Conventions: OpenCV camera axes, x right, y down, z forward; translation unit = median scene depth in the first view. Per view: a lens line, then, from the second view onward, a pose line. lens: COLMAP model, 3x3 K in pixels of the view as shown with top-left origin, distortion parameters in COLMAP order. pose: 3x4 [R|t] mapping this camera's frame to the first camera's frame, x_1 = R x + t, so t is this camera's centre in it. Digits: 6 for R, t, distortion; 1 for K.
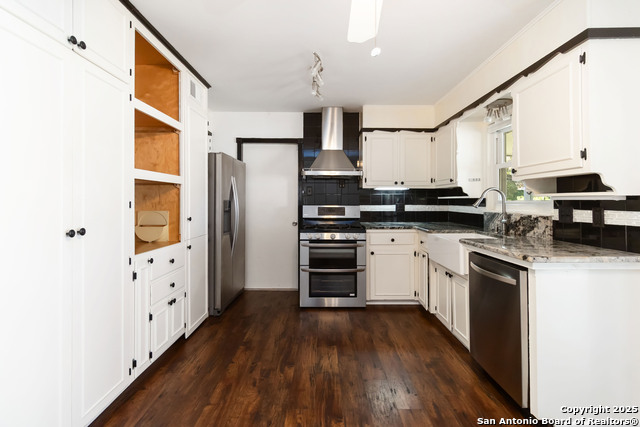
lens RADIAL K [[304.1, 0, 321.1], [0, 304.1, 198.9], [0, 0, 1]] dist [0.001883, 0.000450]
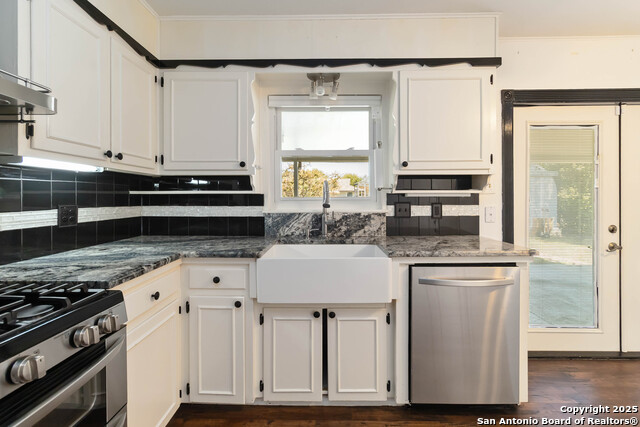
lens RADIAL K [[300.9, 0, 321.9], [0, 300.9, 197.1], [0, 0, 1]] dist [-0.000188, 0.000090]
pose [[0.012721, -0.000293, 0.999919, -0.162970], [-0.003753, 0.999993, 0.000341, 0.003837], [-0.999912, -0.003757, 0.012719, 0.792474]]
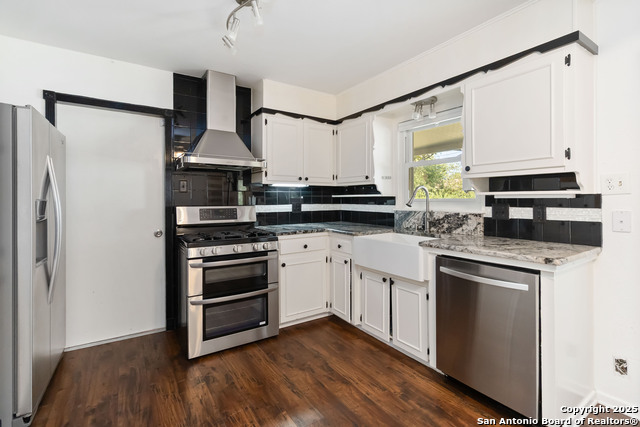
lens RADIAL K [[304.1, 0, 321.1], [0, 304.1, 198.9], [0, 0, 1]] dist [0.001883, 0.000450]
pose [[0.835440, -0.003787, 0.549569, -0.192248], [0.000984, 0.999985, 0.005395, -0.000030], [-0.549581, -0.003966, 0.835431, 0.282980]]
